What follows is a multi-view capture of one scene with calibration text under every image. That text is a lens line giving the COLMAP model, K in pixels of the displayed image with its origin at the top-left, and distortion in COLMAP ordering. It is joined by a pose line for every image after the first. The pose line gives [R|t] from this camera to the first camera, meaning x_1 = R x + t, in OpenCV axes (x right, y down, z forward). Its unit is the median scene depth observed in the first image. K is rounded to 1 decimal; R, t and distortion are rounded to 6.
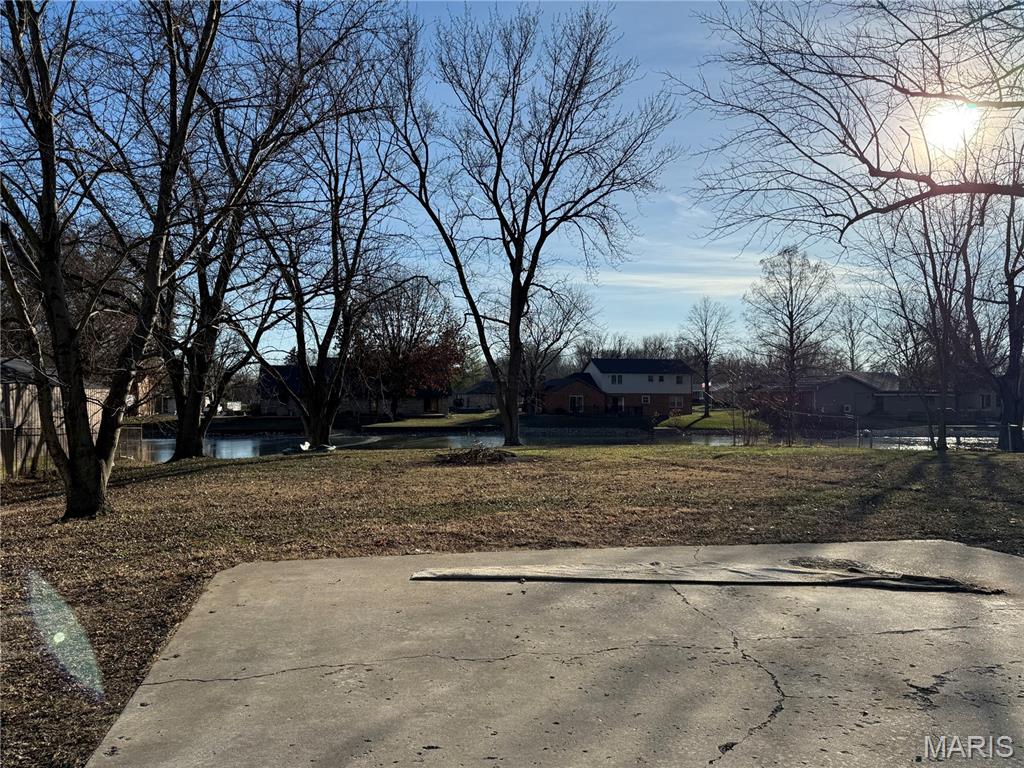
lens RADIAL K [[828.4, 0, 514.4], [0, 828.4, 388.2], [0, 0, 1]] dist [0.082186, -0.145466]
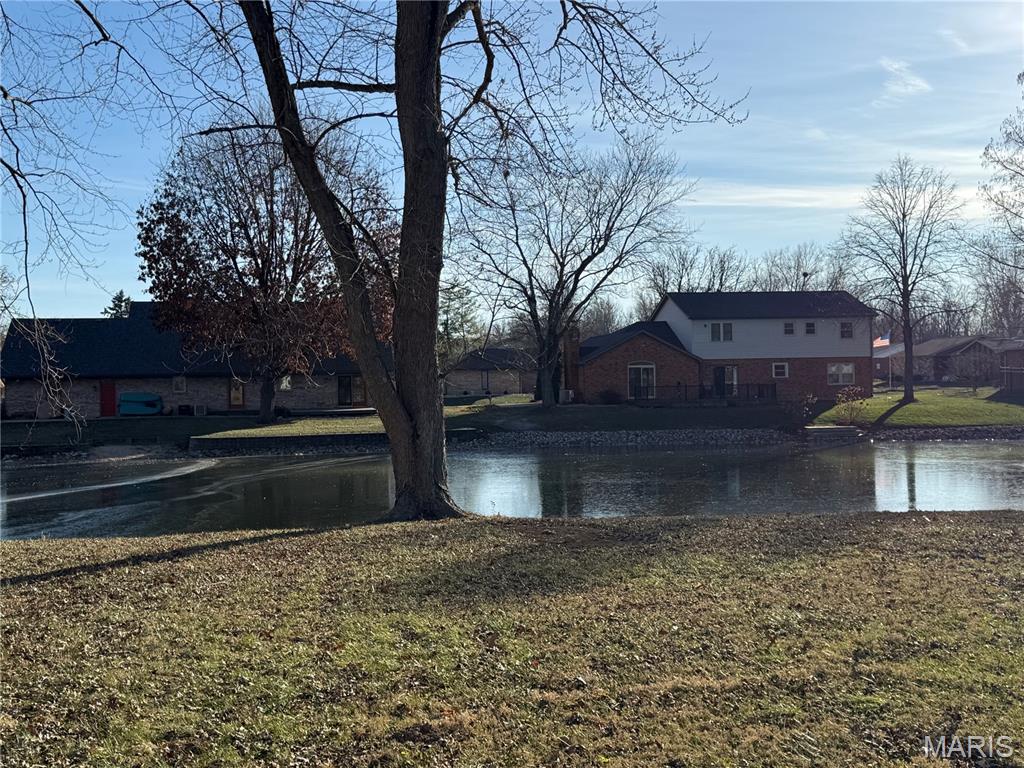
lens RADIAL K [[1203.3, 0, 507.1], [0, 1203.3, 382.8], [0, 0, 1]] dist [0.031060, 0.000000]
pose [[0.999008, -0.023578, -0.037771, 0.021071], [0.023986, 0.999658, 0.010390, 0.009952], [0.037513, -0.011286, 0.999232, 0.273567]]
